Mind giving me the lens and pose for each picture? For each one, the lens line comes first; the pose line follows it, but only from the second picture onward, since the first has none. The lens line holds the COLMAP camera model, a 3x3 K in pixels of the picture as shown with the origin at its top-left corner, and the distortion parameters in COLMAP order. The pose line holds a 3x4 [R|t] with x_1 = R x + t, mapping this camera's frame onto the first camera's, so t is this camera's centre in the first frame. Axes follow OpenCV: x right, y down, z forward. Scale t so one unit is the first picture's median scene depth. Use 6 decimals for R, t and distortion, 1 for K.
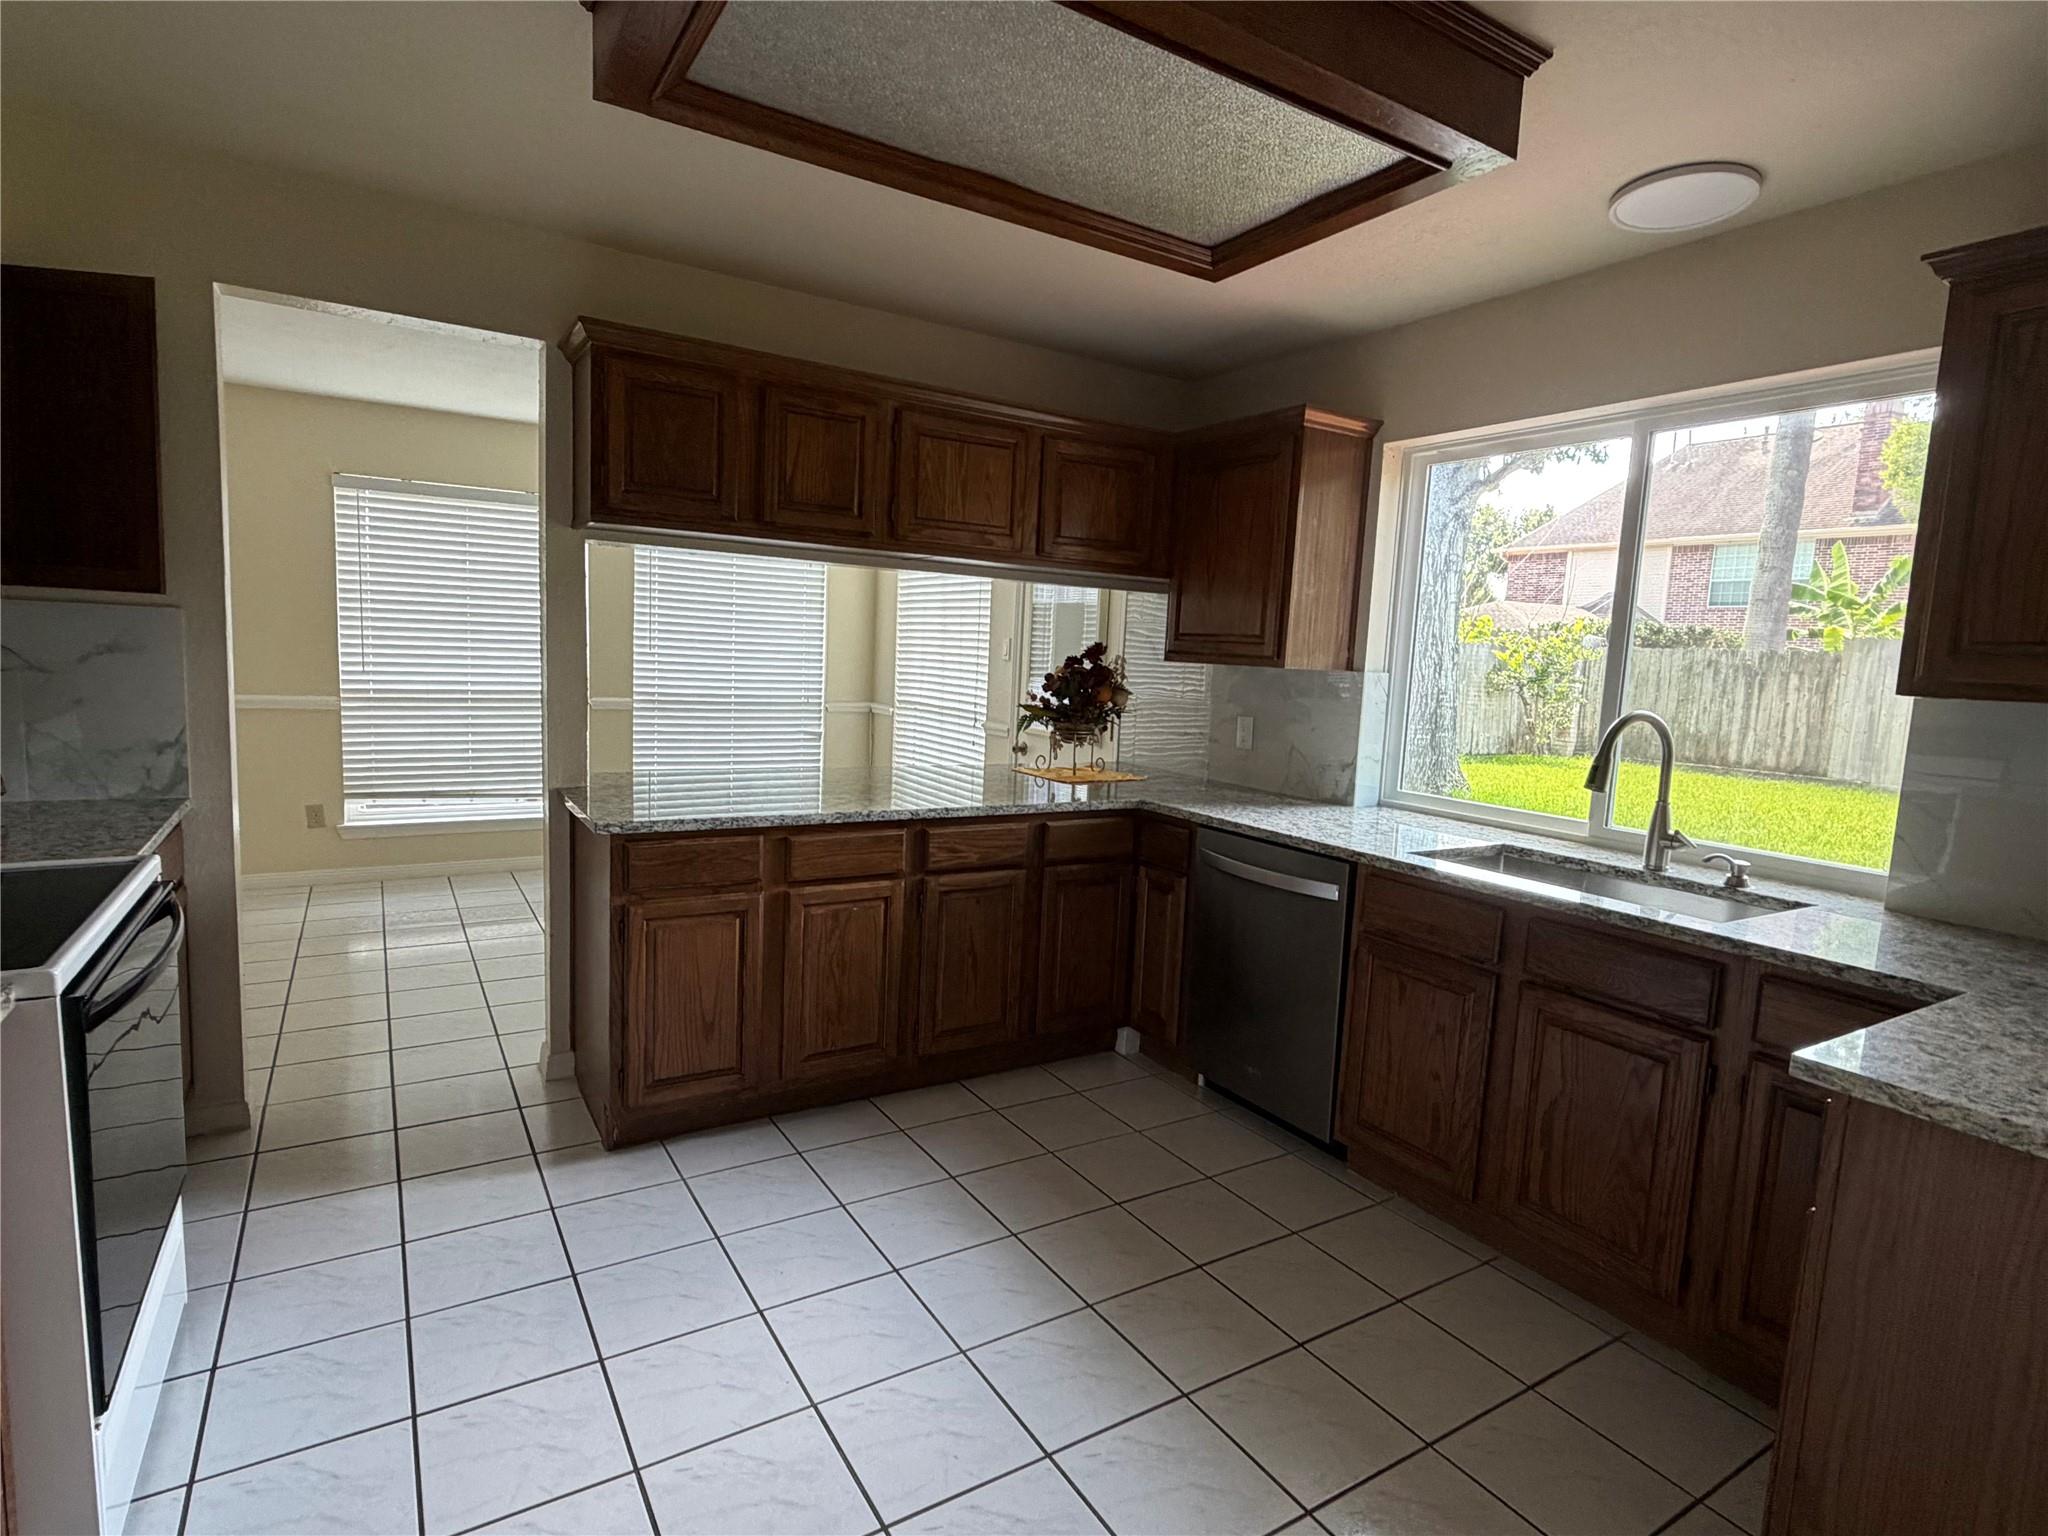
lens RADIAL K [[1051.6, 0, 1028.3], [0, 1051.6, 775.0], [0, 0, 1]] dist [0.000881, 0.000756]
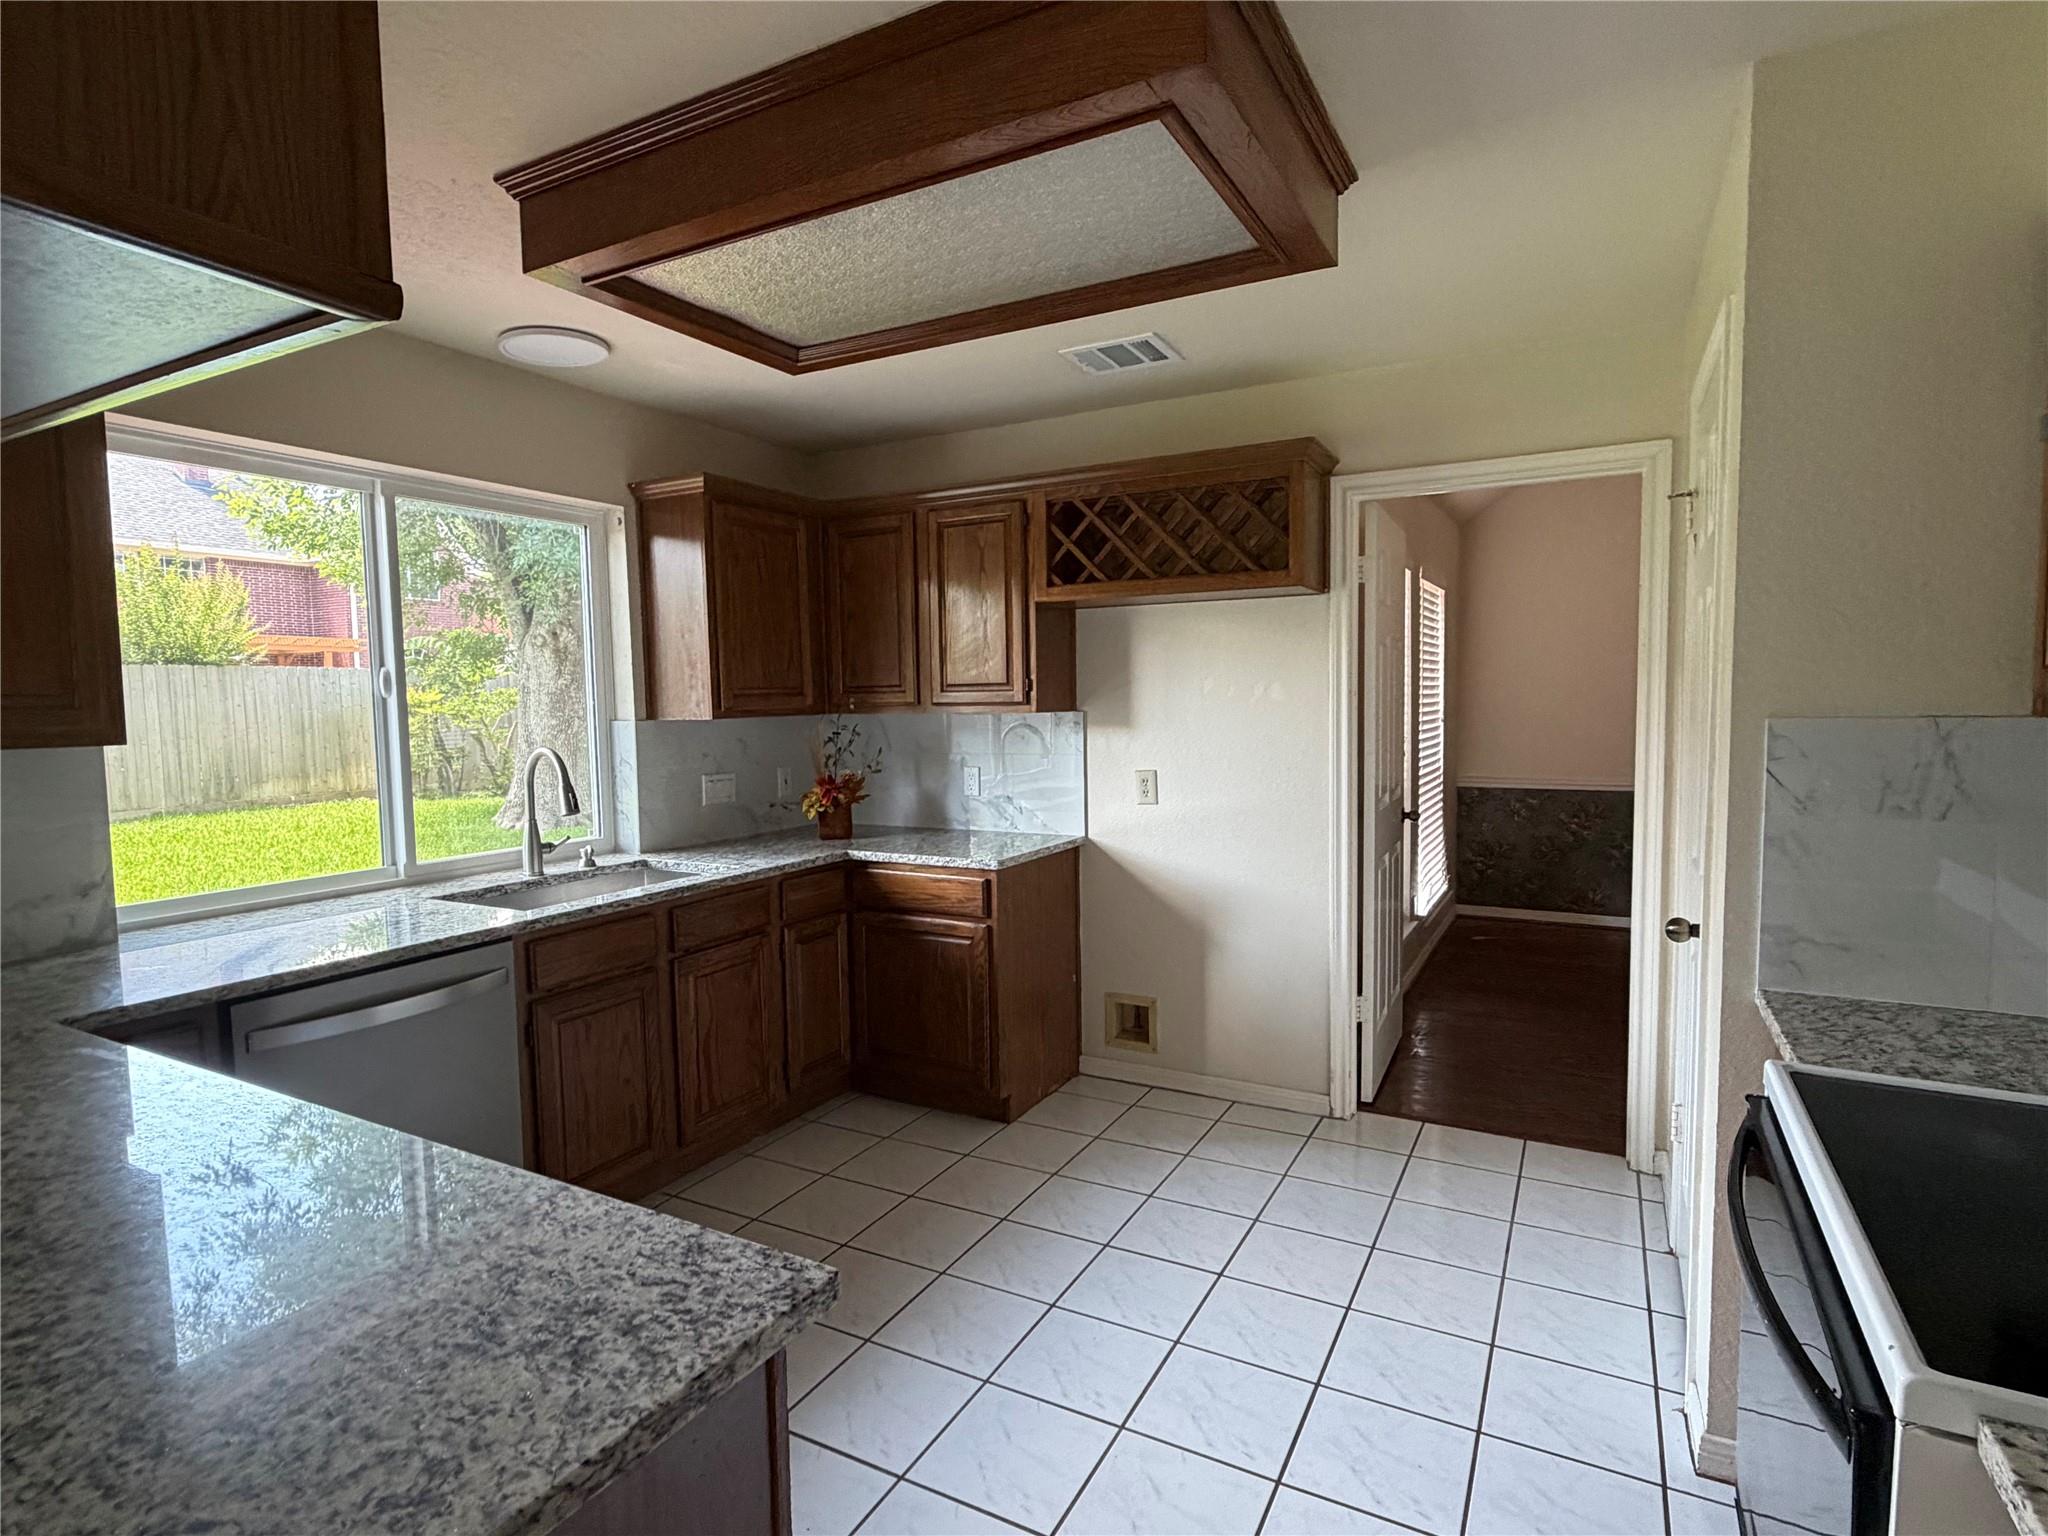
lens RADIAL K [[1060.1, 0, 1029.4], [0, 1060.1, 782.7], [0, 0, 1]] dist [0.002341, 0.000253]
pose [[-0.489885, -0.108152, 0.865052, -0.540016], [0.098530, 0.979048, 0.178203, -0.131043], [-0.866201, 0.172532, -0.468965, 0.791684]]
